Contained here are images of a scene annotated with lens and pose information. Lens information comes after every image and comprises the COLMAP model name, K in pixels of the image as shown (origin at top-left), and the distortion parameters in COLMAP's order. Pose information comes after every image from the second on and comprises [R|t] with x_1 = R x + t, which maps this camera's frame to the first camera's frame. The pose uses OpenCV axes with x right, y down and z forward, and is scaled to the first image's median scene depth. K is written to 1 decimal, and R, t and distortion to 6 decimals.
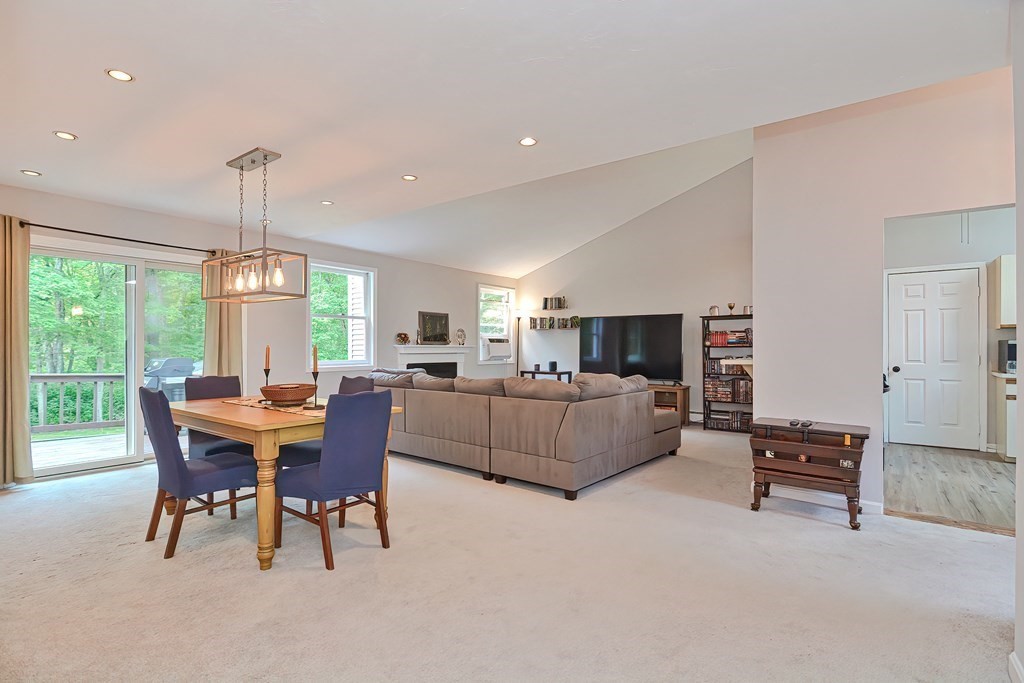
lens RADIAL K [[494.9, 0, 512.0], [0, 494.9, 341.5], [0, 0, 1]] dist [0.014530, -0.000911]
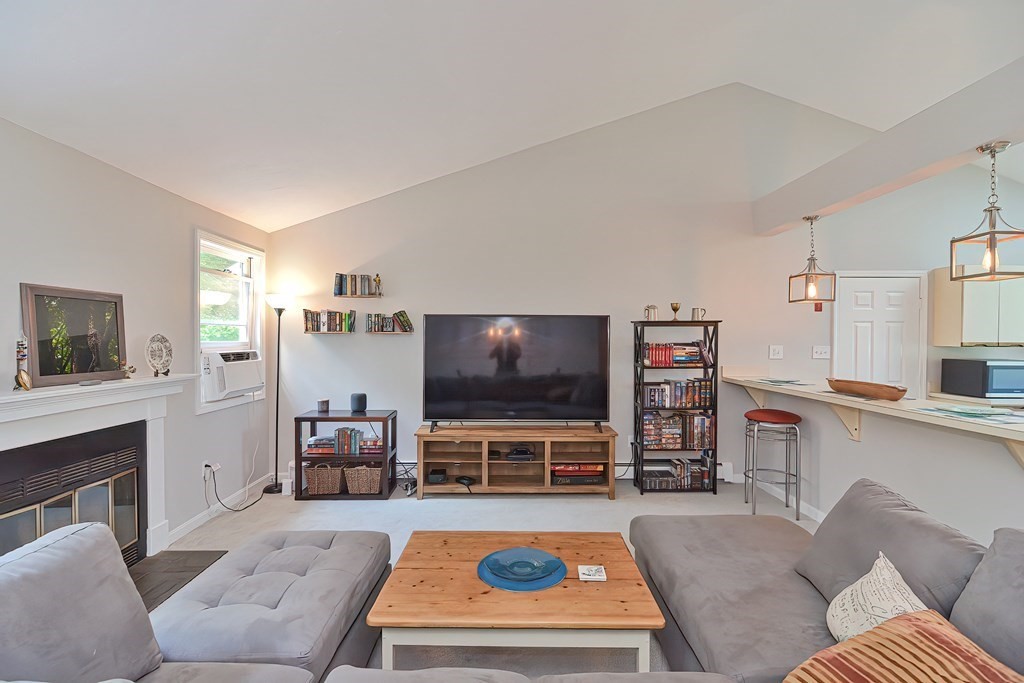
lens RADIAL K [[494.9, 0, 512.0], [0, 494.9, 341.5], [0, 0, 1]] dist [0.014530, -0.000911]
pose [[0.778238, -0.005669, 0.627944, -0.134589], [-0.006927, 0.999821, 0.017610, -0.029134], [-0.627931, -0.018054, 0.778060, 0.513086]]
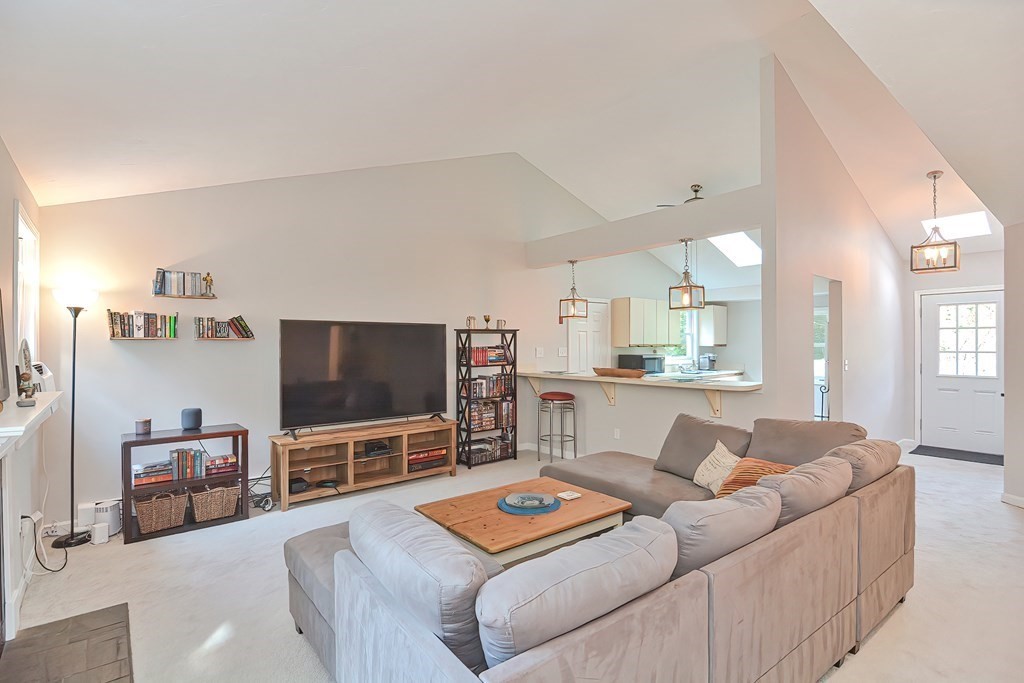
lens RADIAL K [[494.9, 0, 512.0], [0, 494.9, 341.5], [0, 0, 1]] dist [0.014530, -0.000911]
pose [[0.215871, 0.001863, 0.976420, -0.334494], [-0.002160, 0.999997, -0.001431, -0.025162], [-0.976420, -0.001800, 0.215874, 0.646726]]
